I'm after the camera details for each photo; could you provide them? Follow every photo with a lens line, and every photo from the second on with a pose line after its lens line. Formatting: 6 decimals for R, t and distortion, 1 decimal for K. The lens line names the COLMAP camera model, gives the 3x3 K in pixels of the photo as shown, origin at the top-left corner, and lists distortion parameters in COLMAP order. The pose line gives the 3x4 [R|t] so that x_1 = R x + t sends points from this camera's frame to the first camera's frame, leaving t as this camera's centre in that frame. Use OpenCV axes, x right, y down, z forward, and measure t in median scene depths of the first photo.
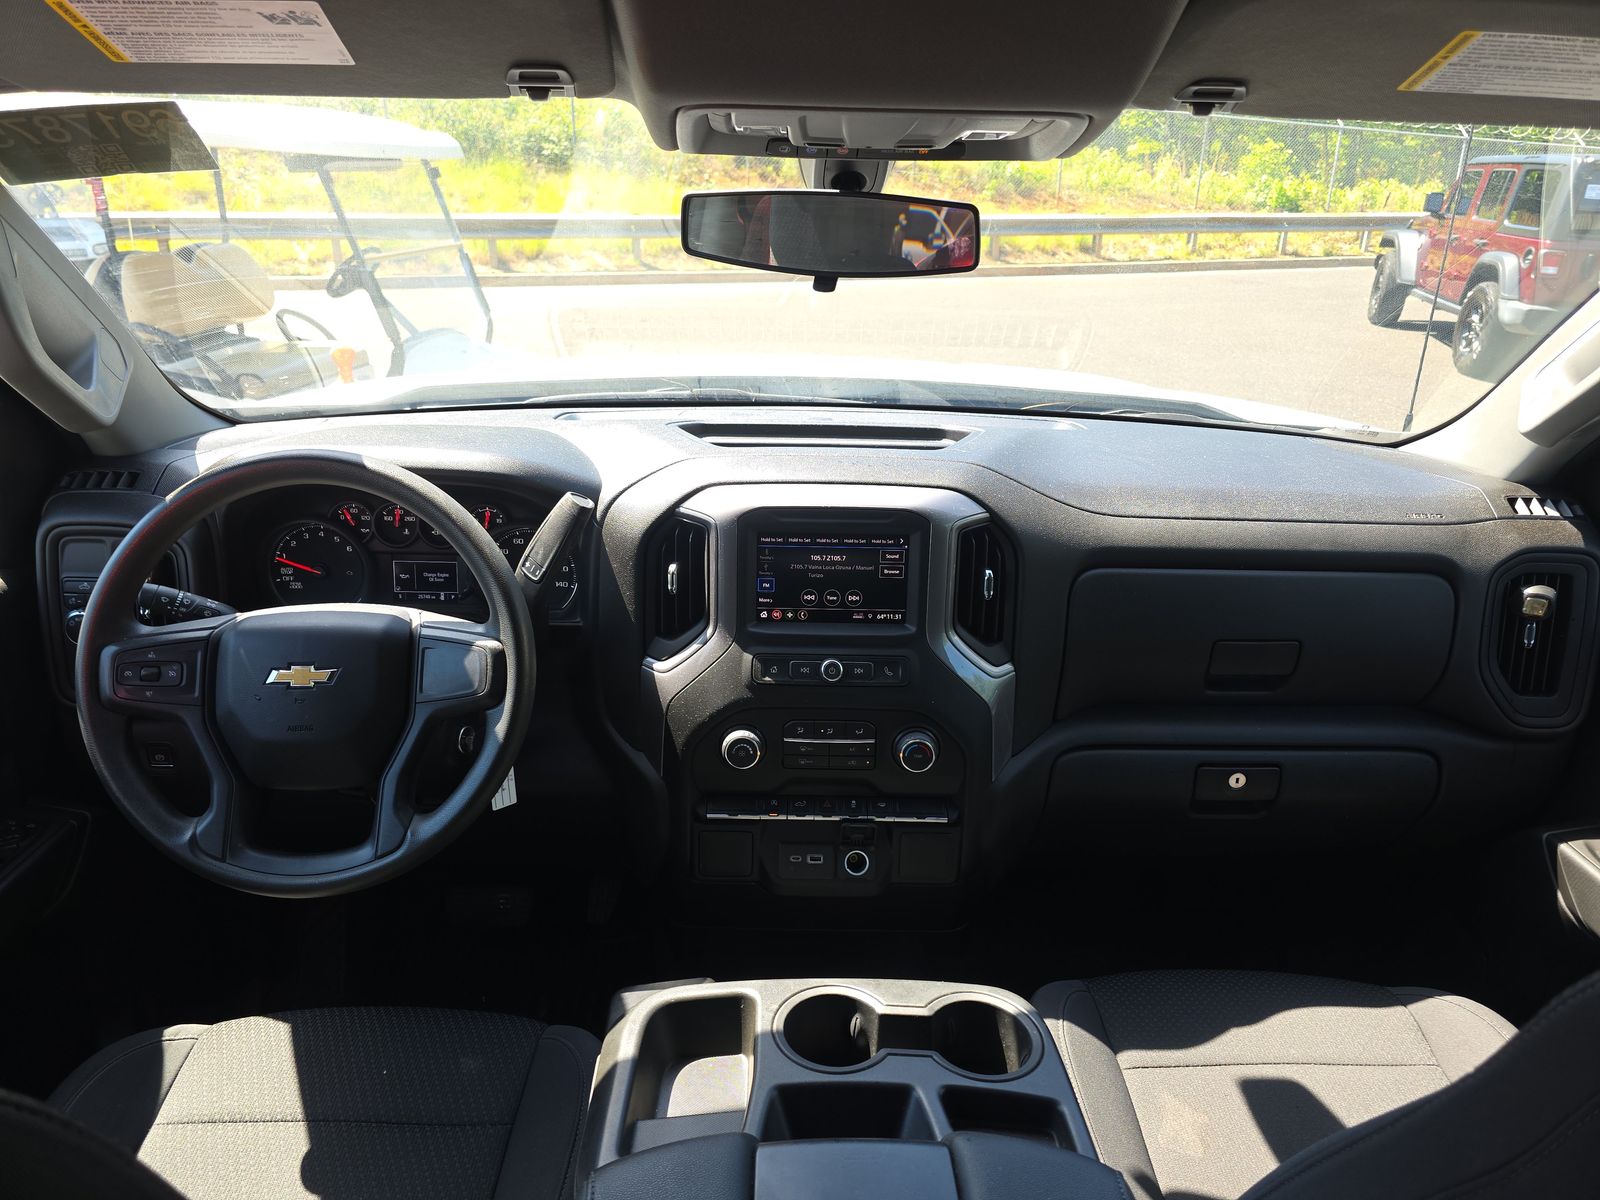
lens RADIAL K [[1204.1, 0, 800.0], [0, 1204.1, 600.0], [0, 0, 1]] dist [0.110285, -0.229314]
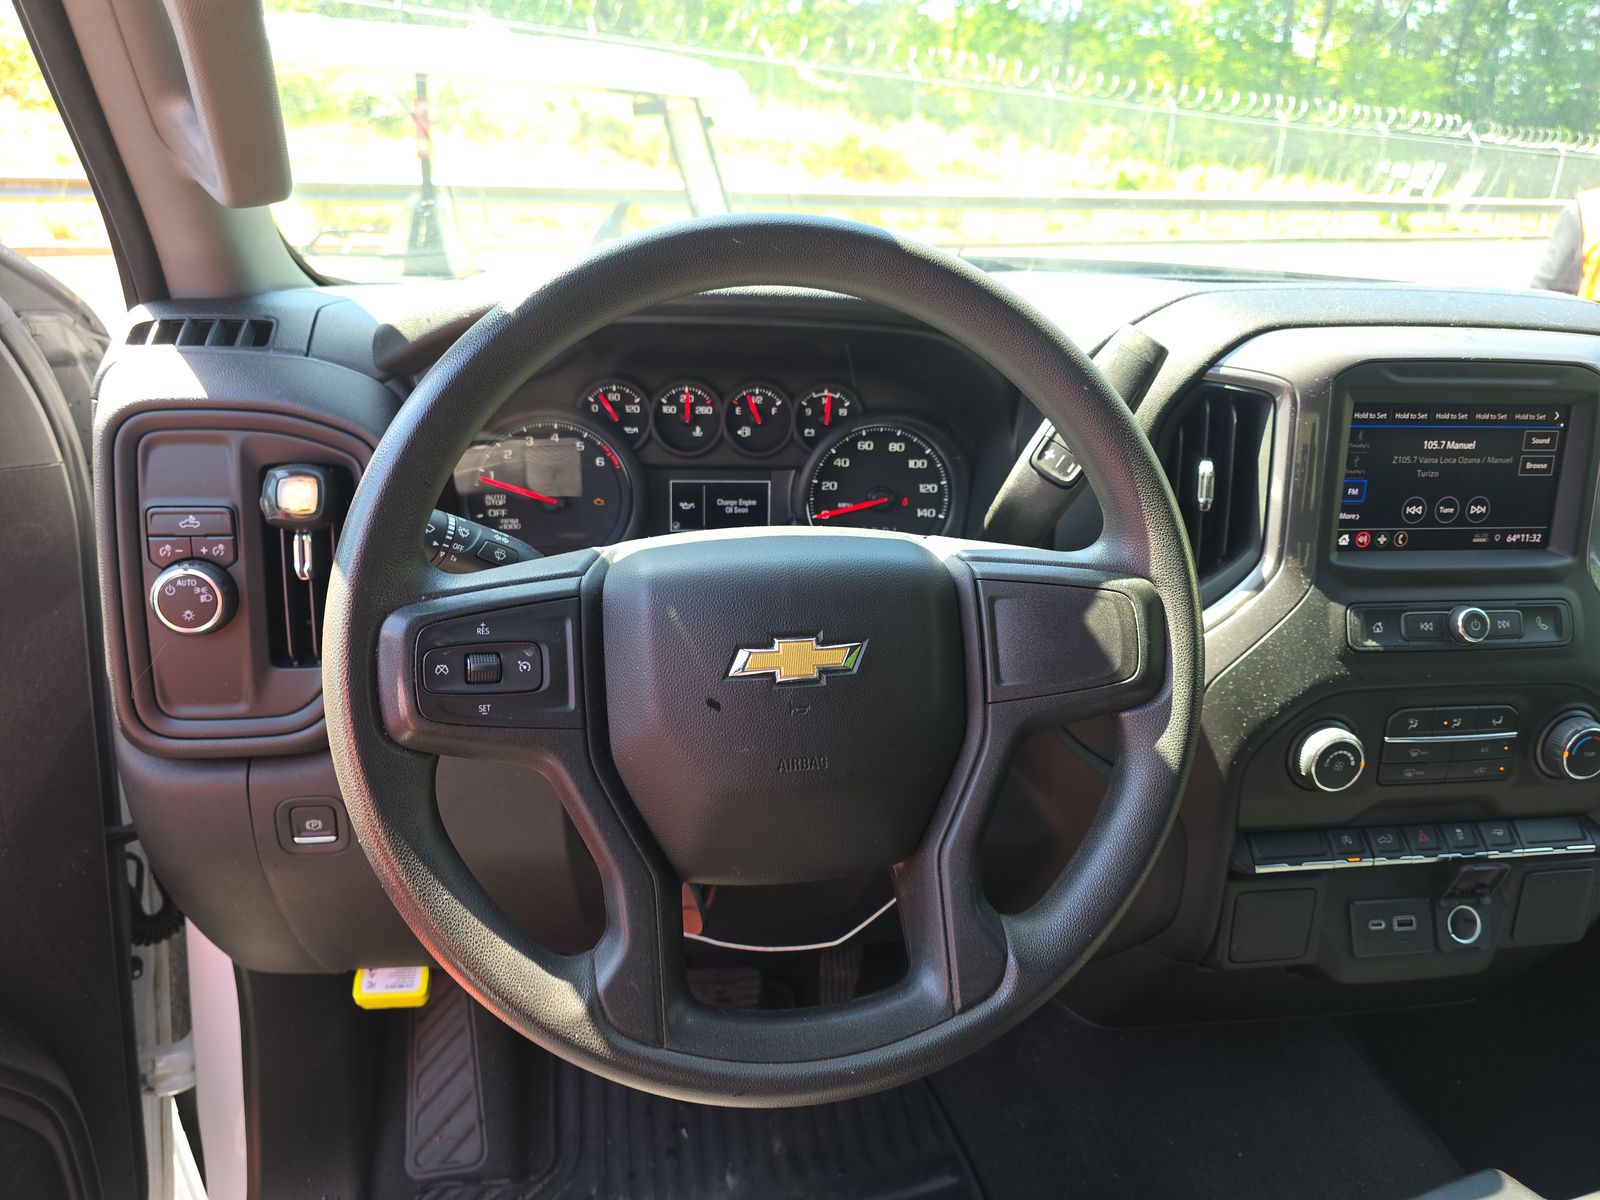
lens RADIAL K [[1204.1, 0, 800.0], [0, 1204.1, 600.0], [0, 0, 1]] dist [0.110285, -0.229314]
pose [[0.988333, -0.034929, 0.148249, -0.401961], [0.034038, 0.999384, 0.008548, 0.028248], [-0.148457, -0.003402, 0.988913, 0.424755]]
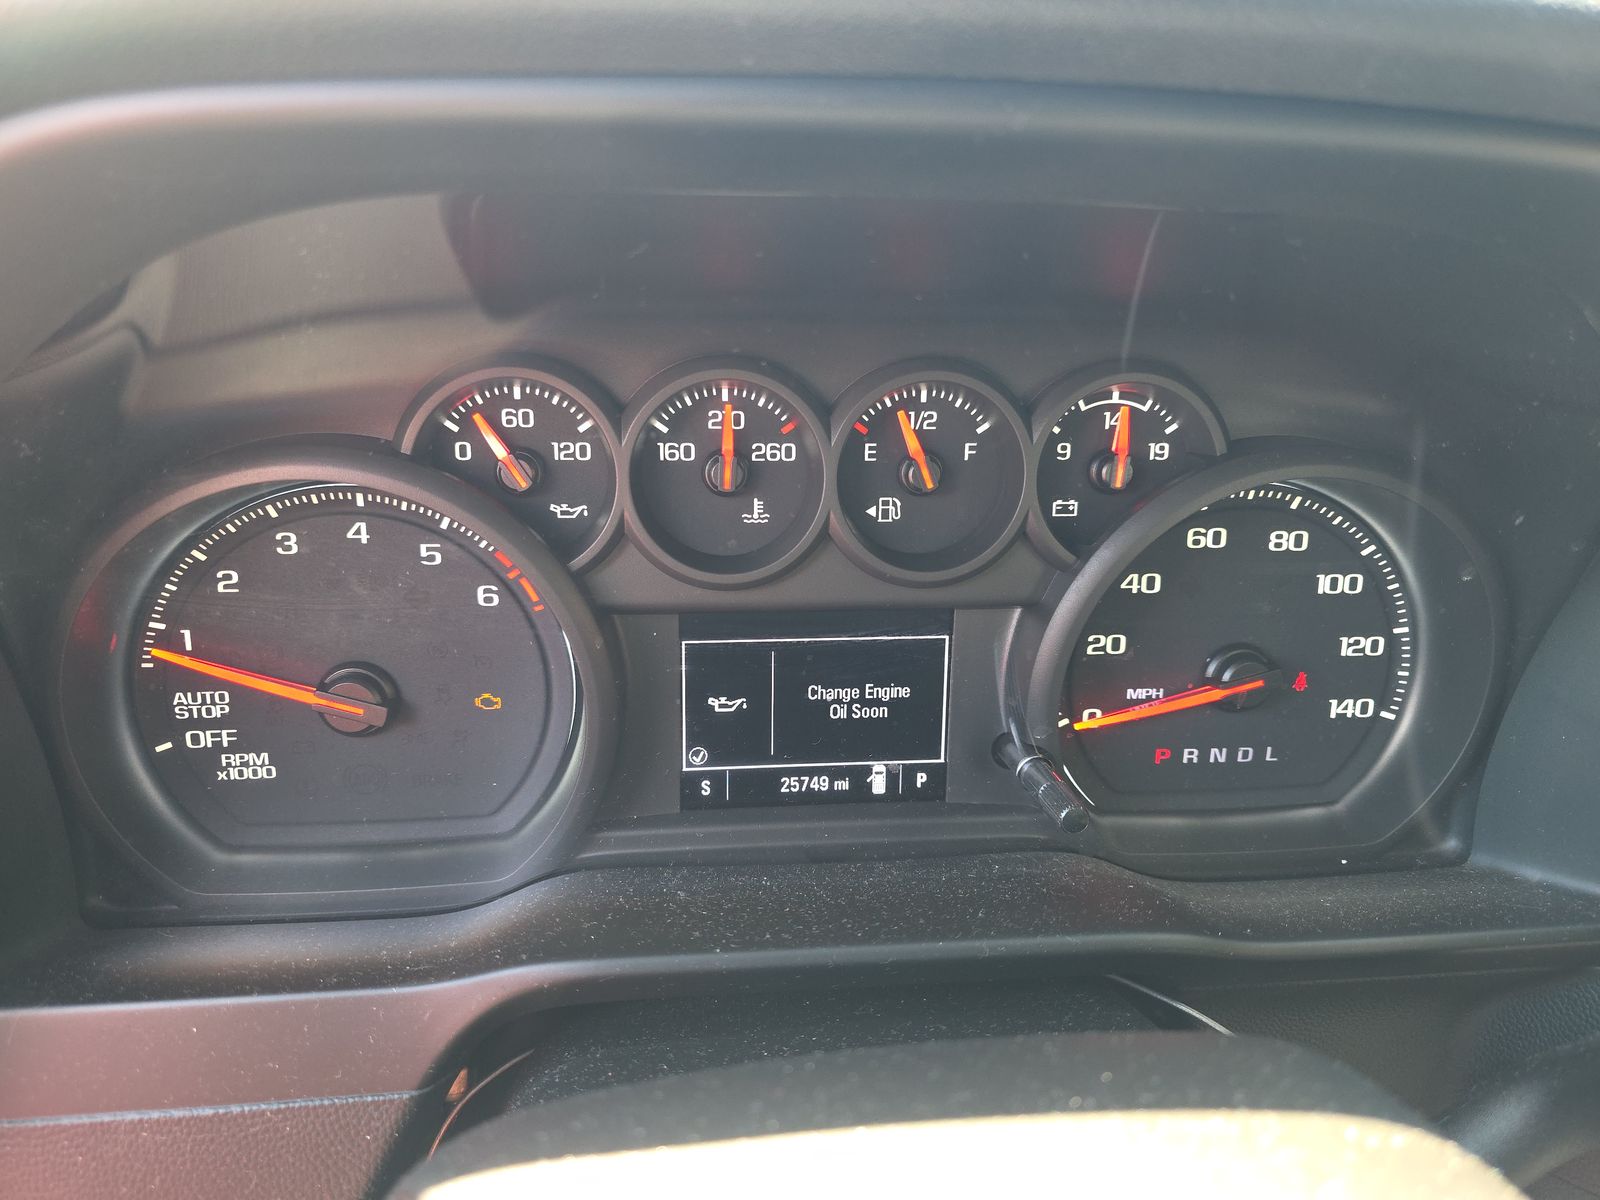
lens RADIAL K [[1131.7, 0, 779.5], [0, 1131.7, 601.0], [0, 0, 1]] dist [0.069226, -0.176108]
pose [[0.995391, -0.035496, 0.089085, -0.371492], [0.032821, 0.998970, 0.031325, -0.050683], [-0.090105, -0.028256, 0.995531, 0.872685]]
